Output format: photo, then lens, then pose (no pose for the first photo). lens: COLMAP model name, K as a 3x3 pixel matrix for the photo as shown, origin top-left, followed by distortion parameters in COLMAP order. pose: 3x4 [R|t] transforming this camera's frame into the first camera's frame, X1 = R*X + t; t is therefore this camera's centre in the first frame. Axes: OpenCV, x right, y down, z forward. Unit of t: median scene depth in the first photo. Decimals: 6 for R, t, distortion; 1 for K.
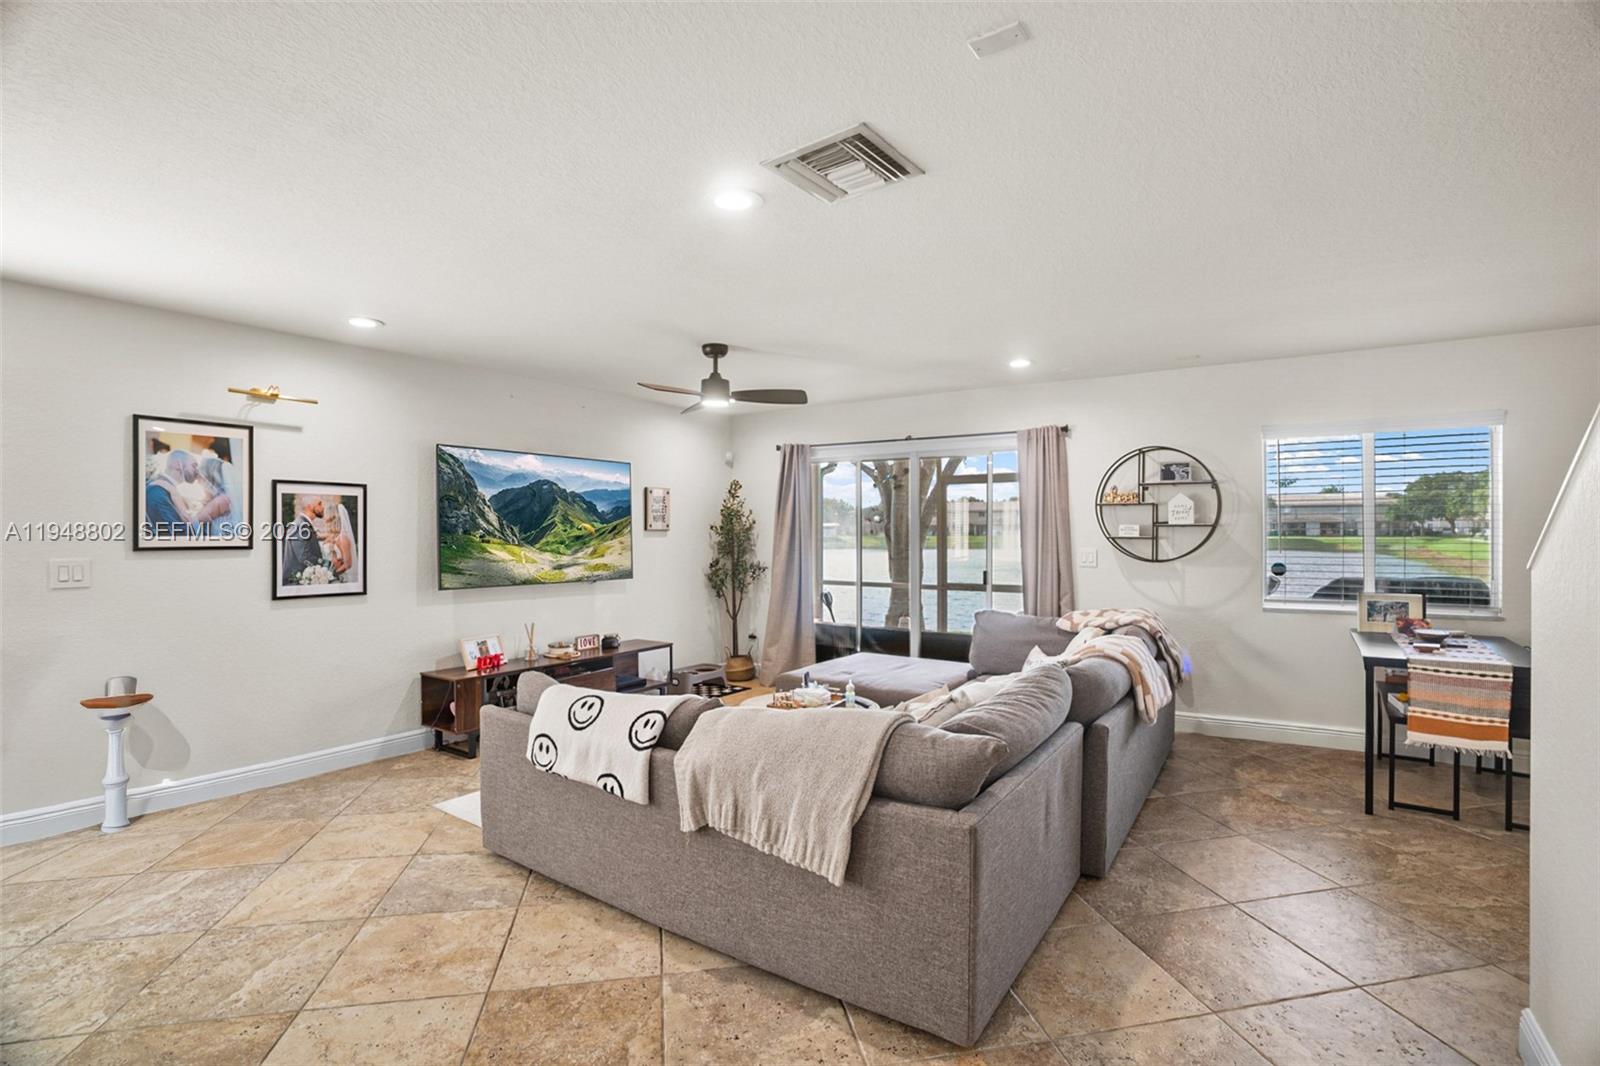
lens RADIAL K [[735.7, 0, 808.5], [0, 735.7, 531.6], [0, 0, 1]] dist [-0.042595, 0.012915]
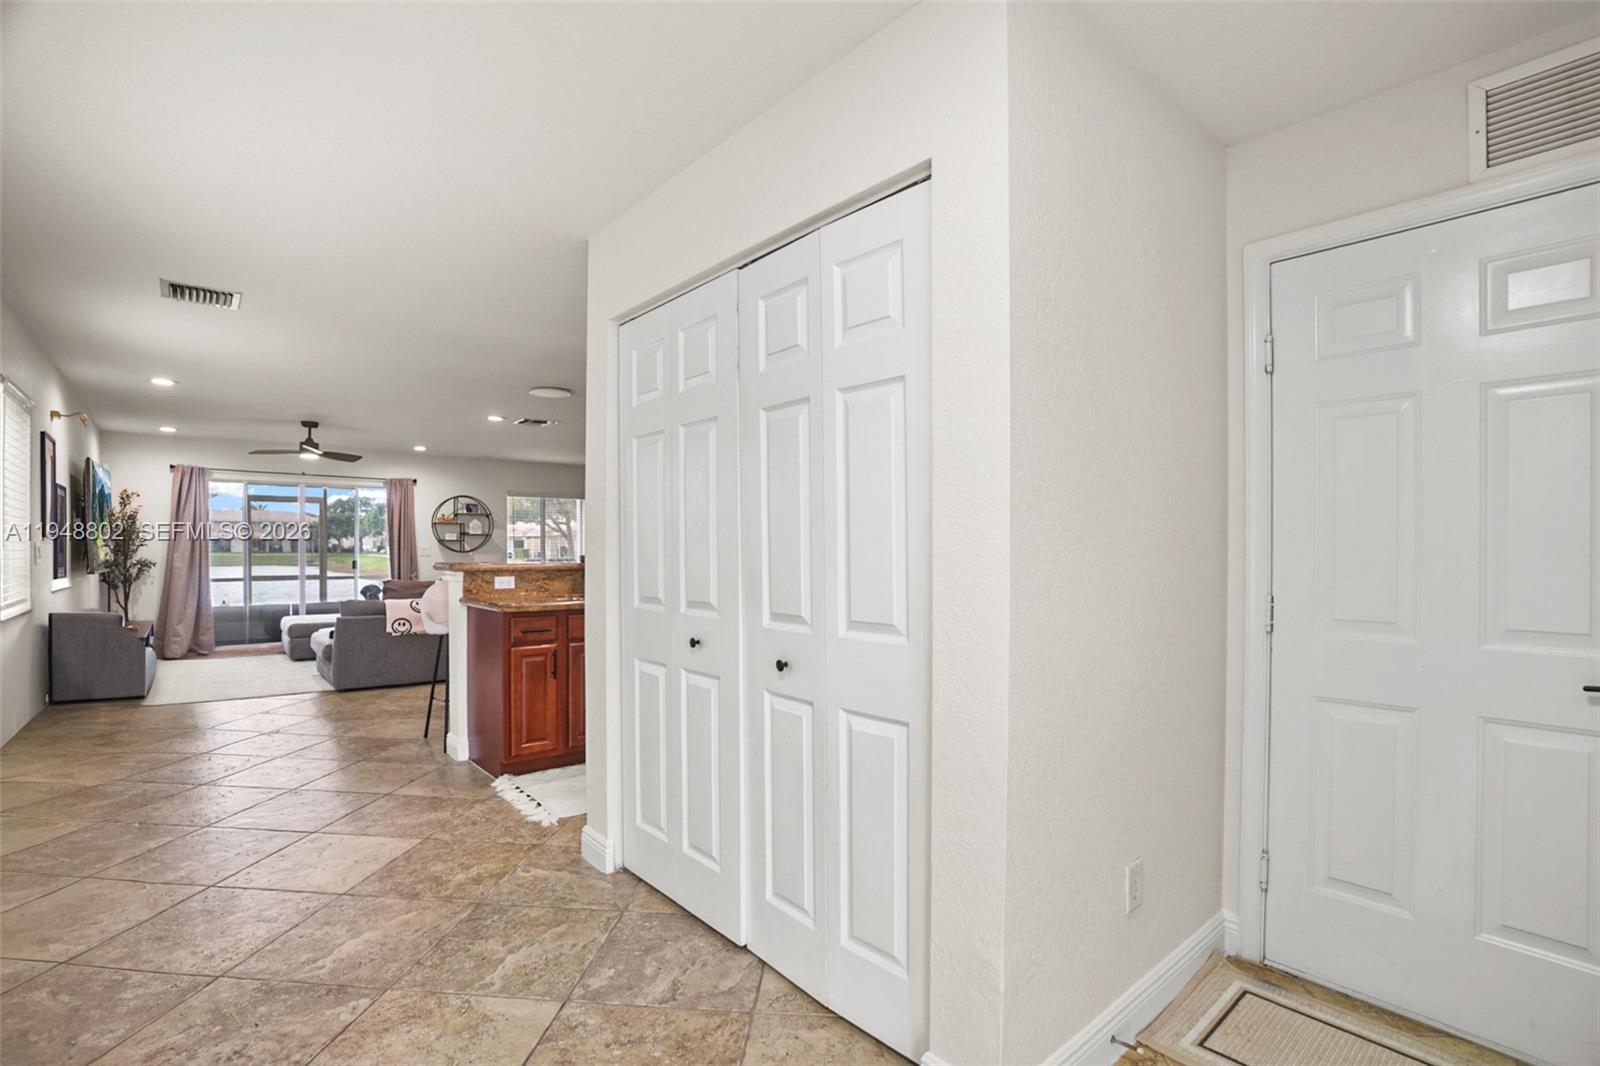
lens RADIAL K [[735.7, 0, 803.9], [0, 735.7, 546.5], [0, 0, 1]] dist [-0.042595, 0.012915]
pose [[0.264771, 0.003198, 0.964306, -1.229552], [-0.000077, 0.999995, -0.003296, 0.032143], [-0.964311, 0.000799, 0.264770, -0.453599]]
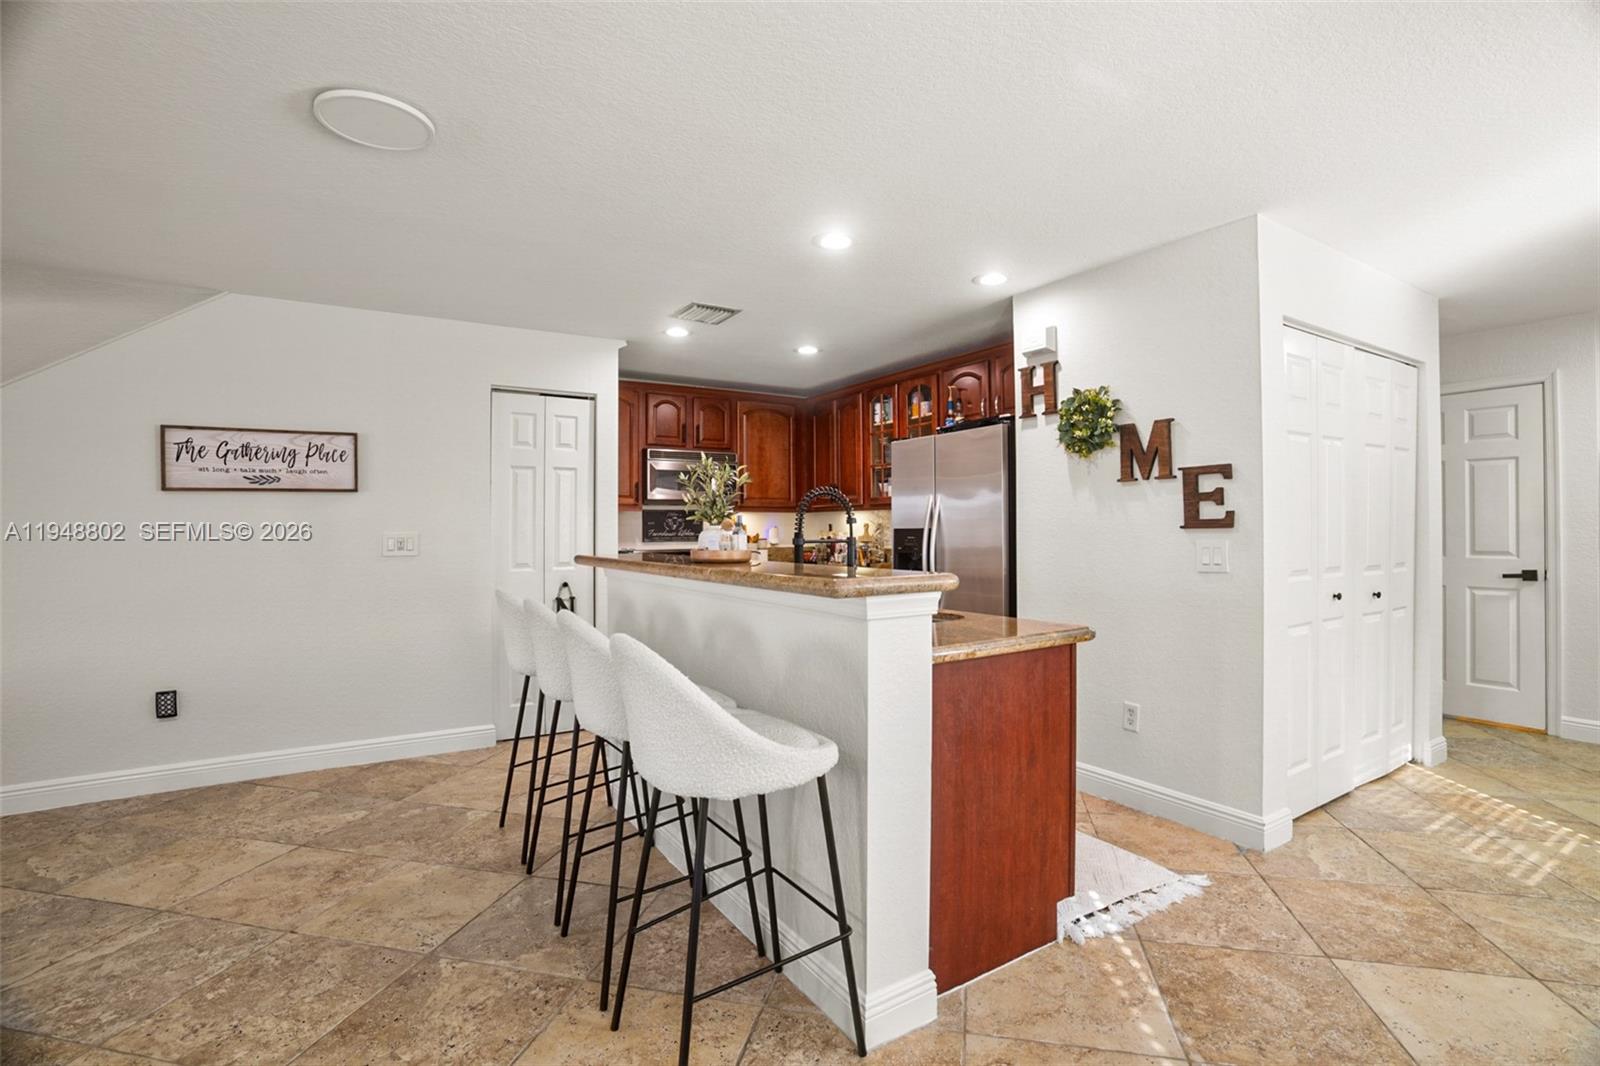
lens RADIAL K [[735.7, 0, 800.8], [0, 735.7, 530.7], [0, 0, 1]] dist [-0.042595, 0.012915]
pose [[-0.913816, 0.006161, 0.406082, -0.618327], [0.010344, 0.999914, 0.008108, 0.024904], [-0.405997, 0.011609, -0.913801, 0.507636]]
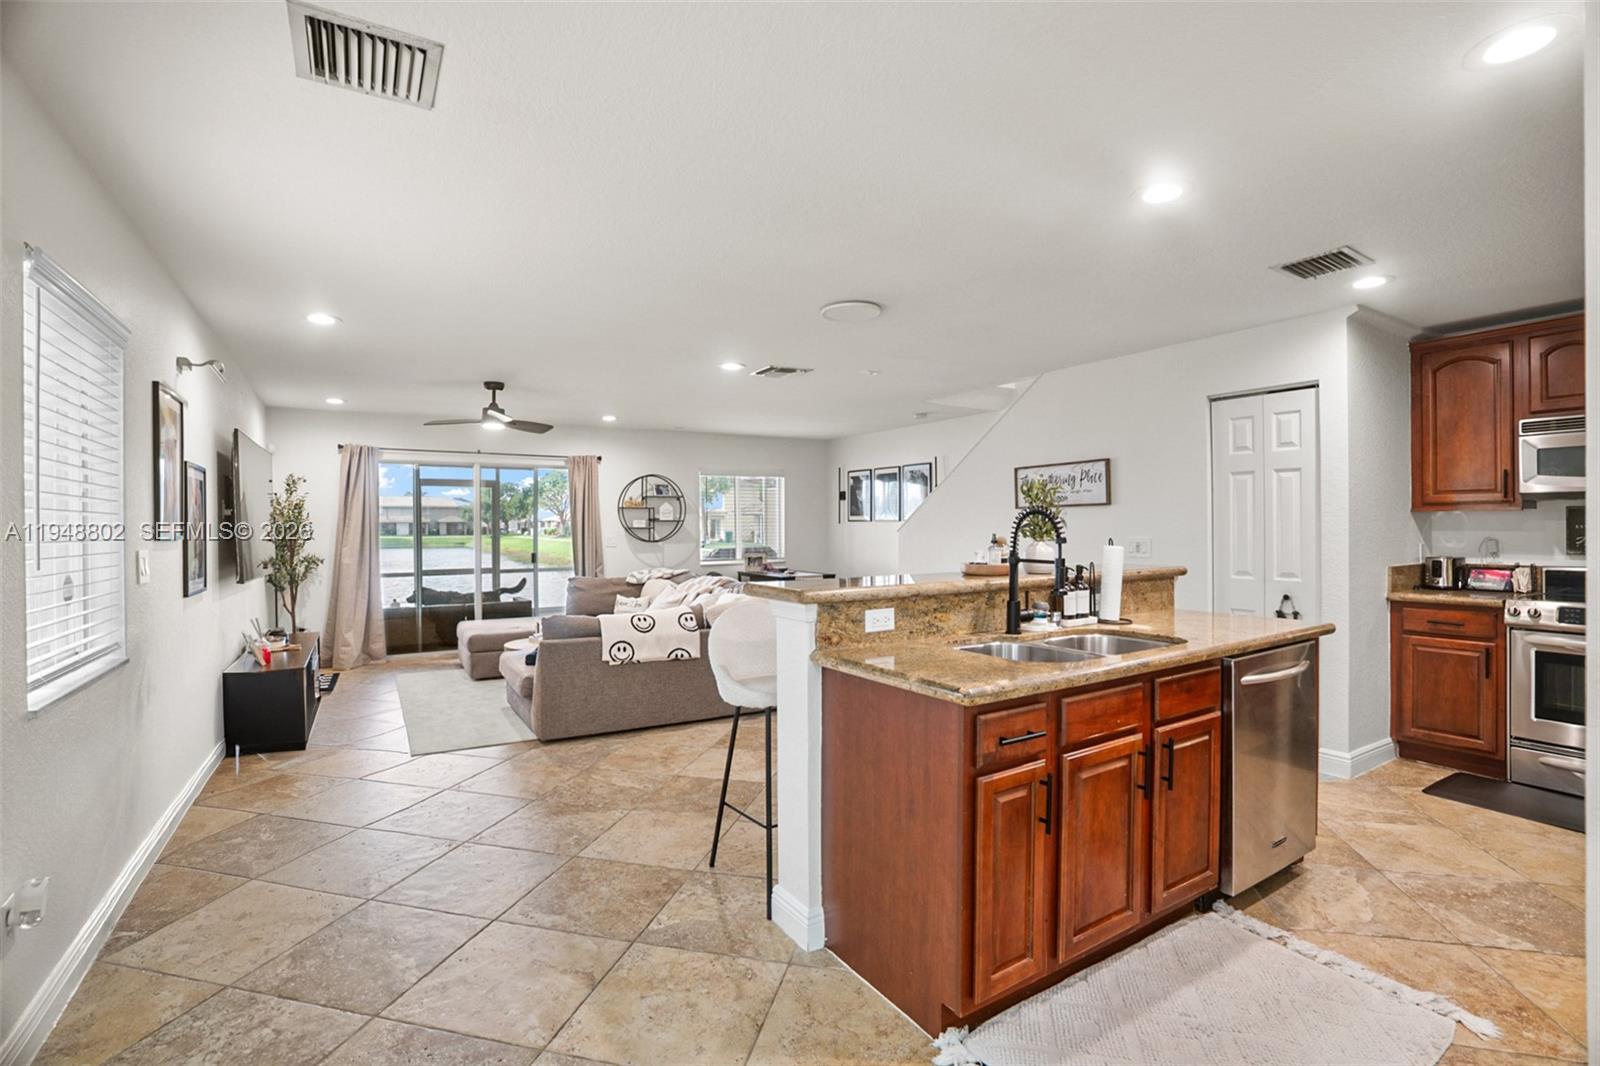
lens RADIAL K [[735.7, 0, 801.0], [0, 735.7, 522.6], [0, 0, 1]] dist [-0.042595, 0.012915]
pose [[0.418890, 0.002876, 0.908033, -0.943415], [0.009446, 0.999927, -0.007525, 0.012644], [-0.907988, 0.011729, 0.418832, -0.041435]]
